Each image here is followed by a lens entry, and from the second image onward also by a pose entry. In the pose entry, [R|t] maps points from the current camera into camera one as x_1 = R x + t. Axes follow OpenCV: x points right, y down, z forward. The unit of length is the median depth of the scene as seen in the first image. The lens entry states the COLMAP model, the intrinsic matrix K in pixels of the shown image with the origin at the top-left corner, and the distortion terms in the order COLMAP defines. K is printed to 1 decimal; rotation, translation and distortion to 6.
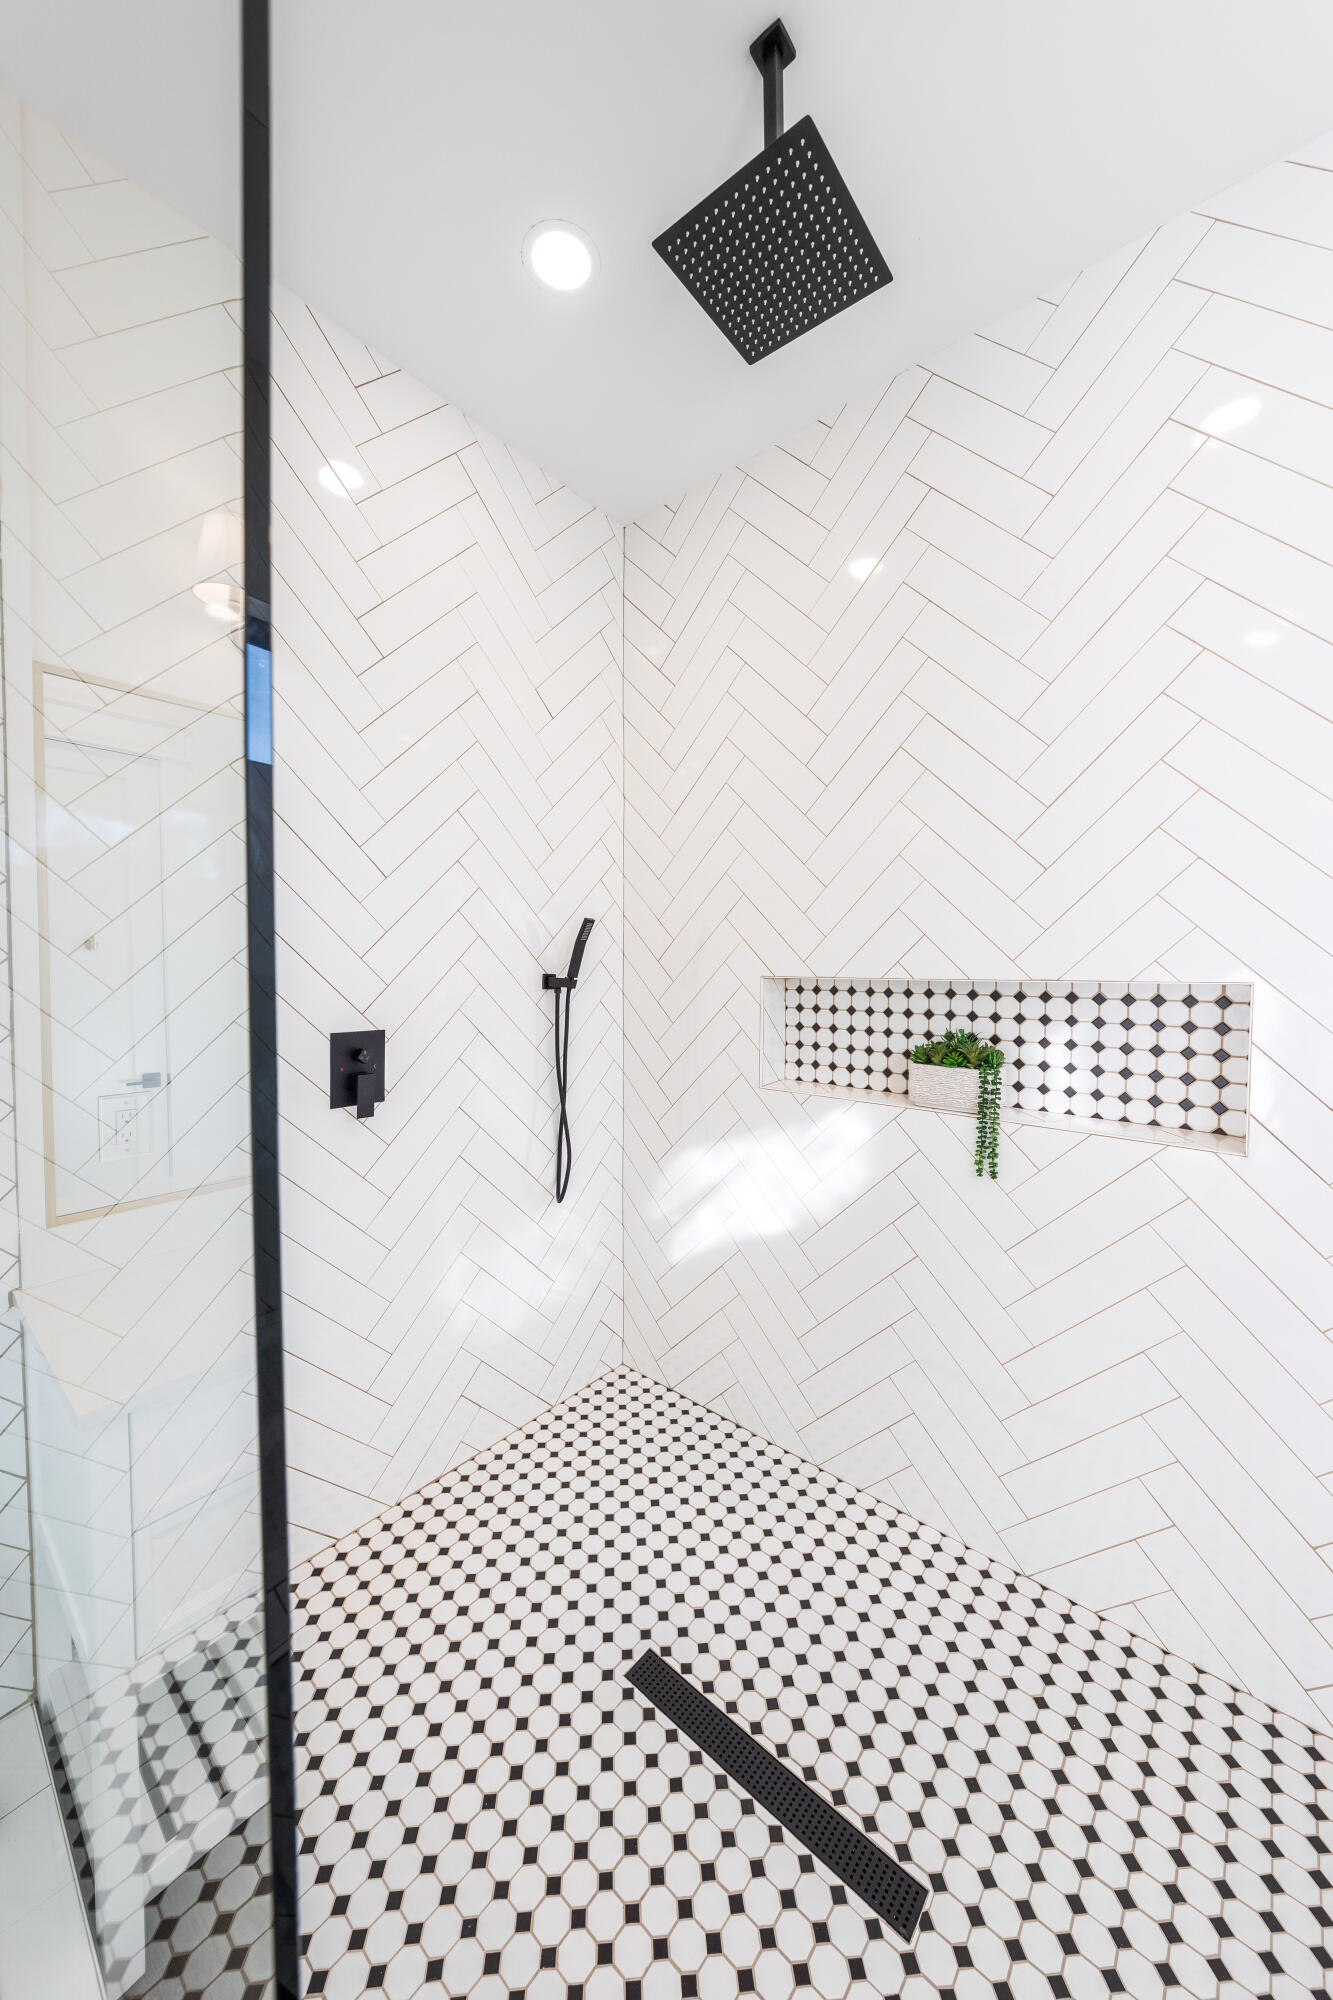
lens RADIAL K [[689.4, 0, 660.9], [0, 689.4, 1005.8], [0, 0, 1]] dist [0.000879, -0.000238]
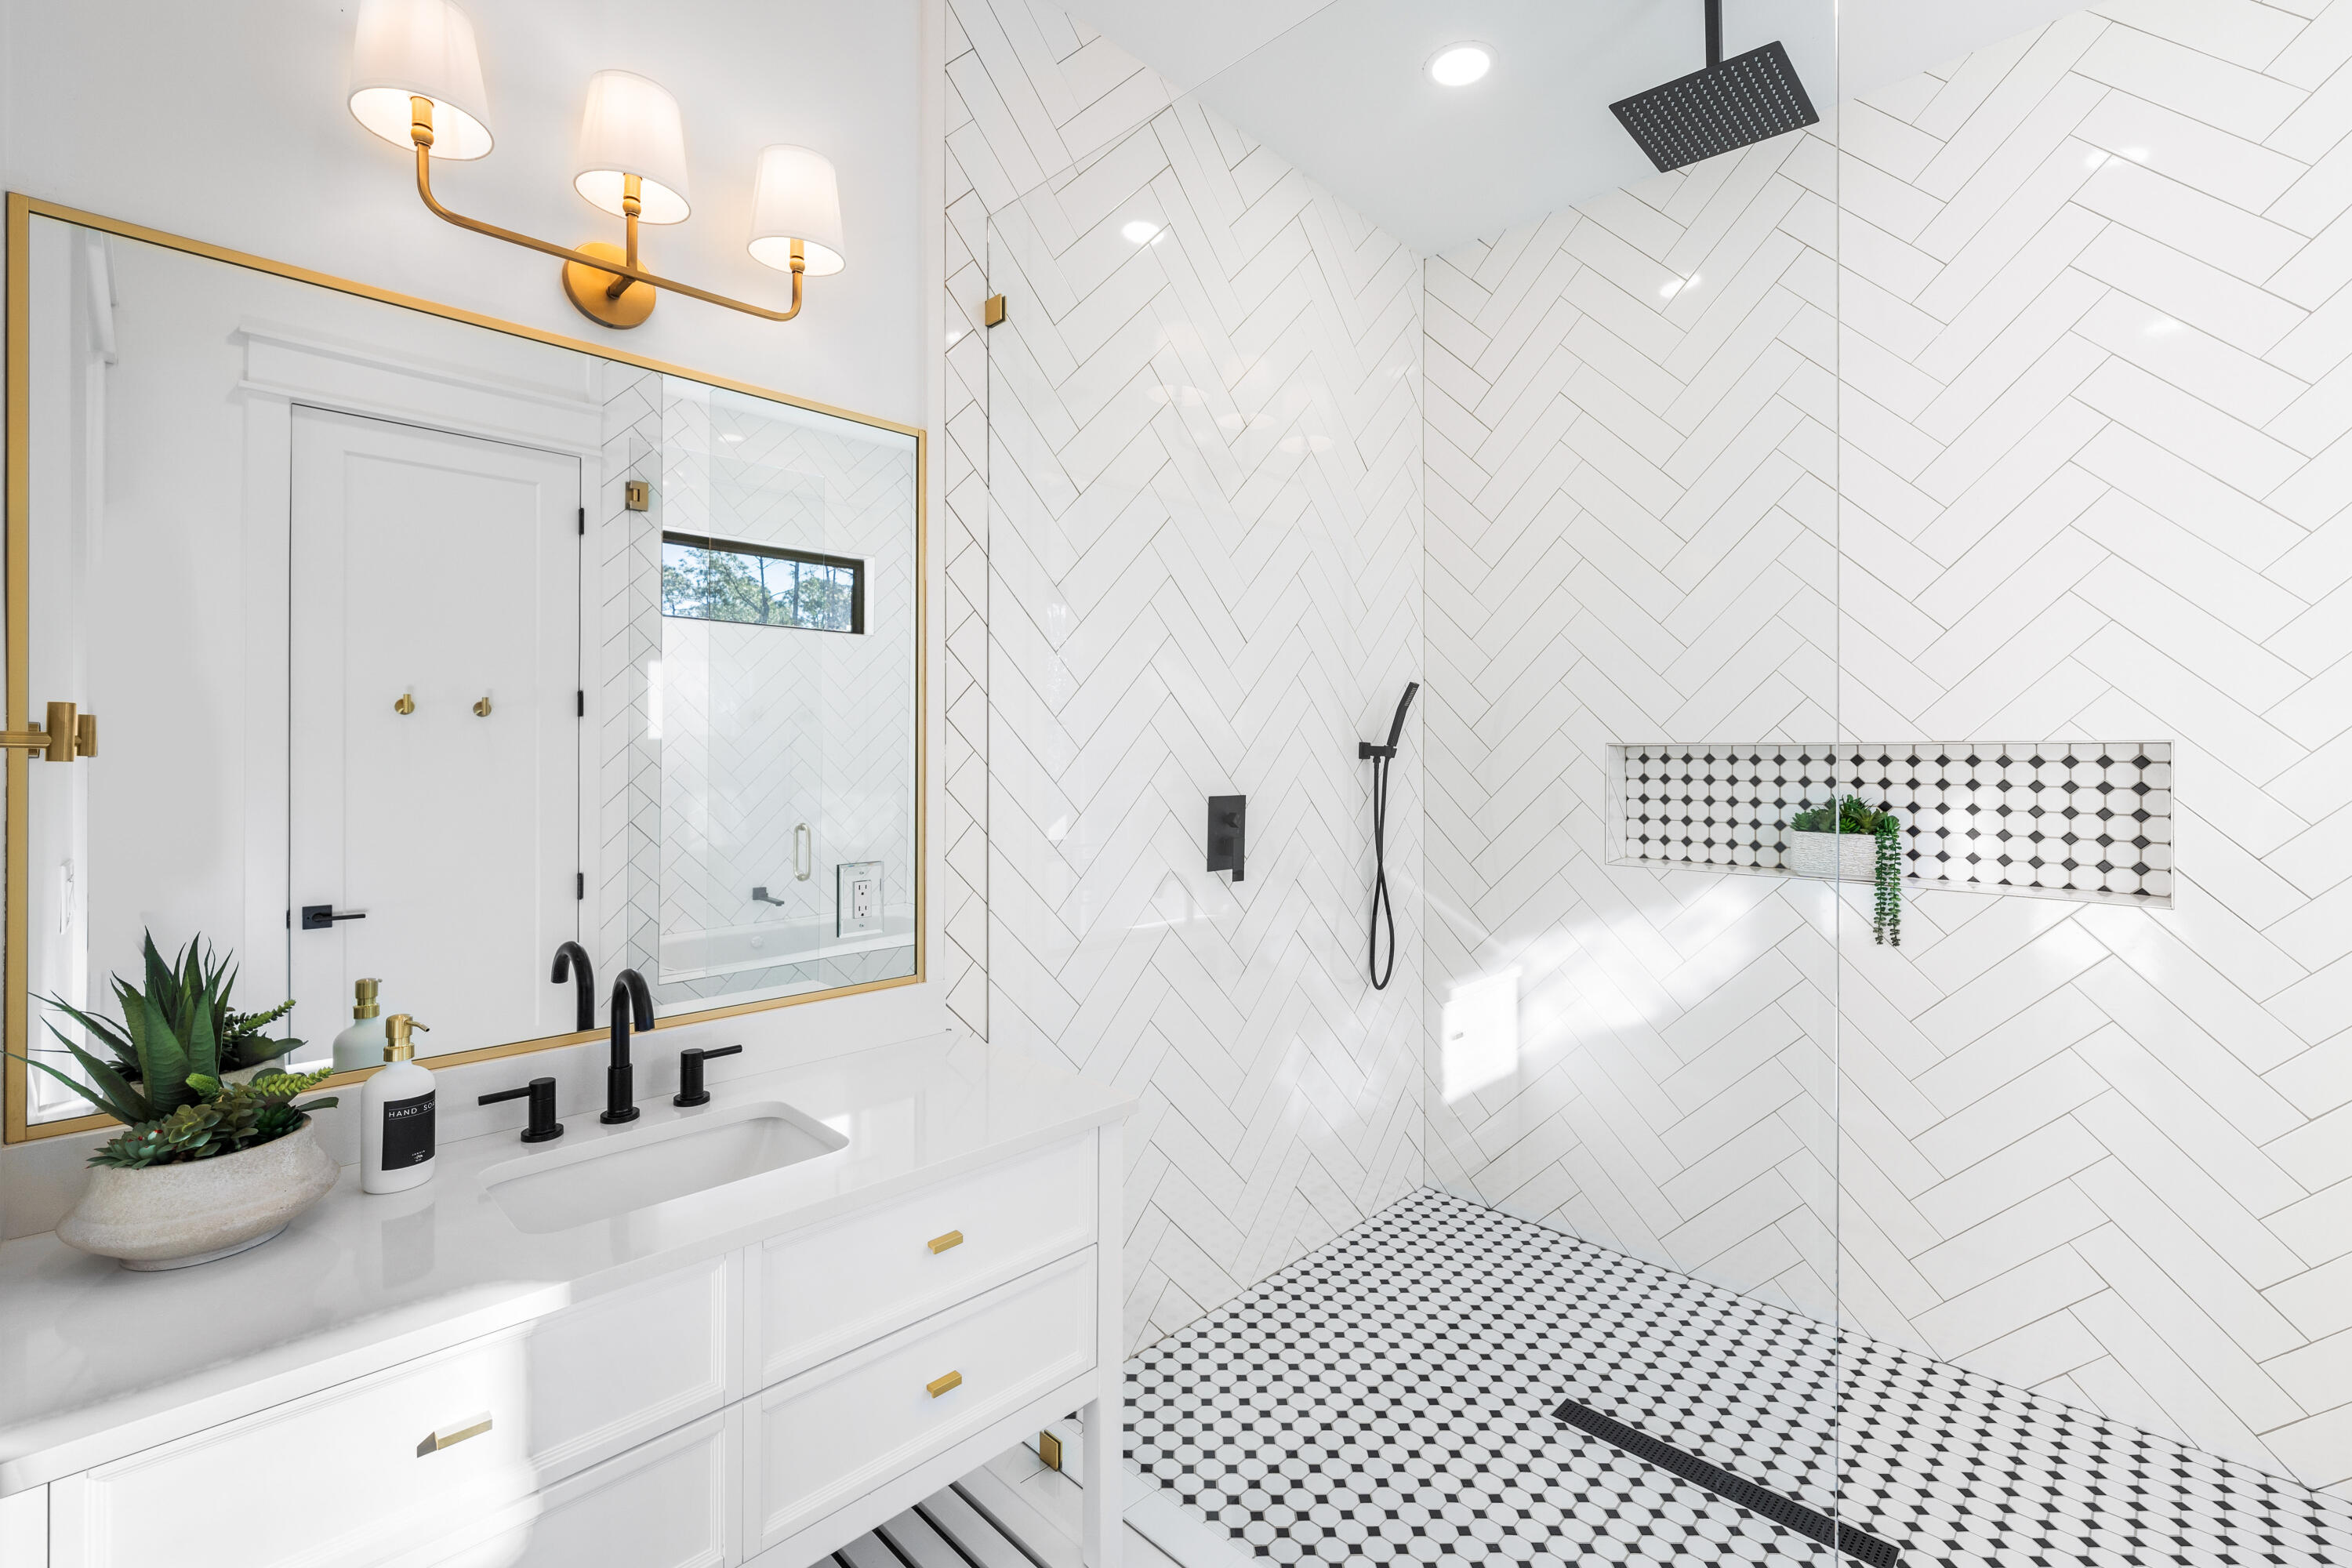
lens RADIAL K [[1007.1, 0, 1180.0], [0, 1007.1, 772.3], [0, 0, 1]] dist [0.003363, 0.000463]
pose [[0.998394, -0.000165, -0.056655, -0.424593], [-0.002079, 0.999216, -0.039546, 0.061194], [0.056617, 0.039601, 0.997610, -0.464776]]
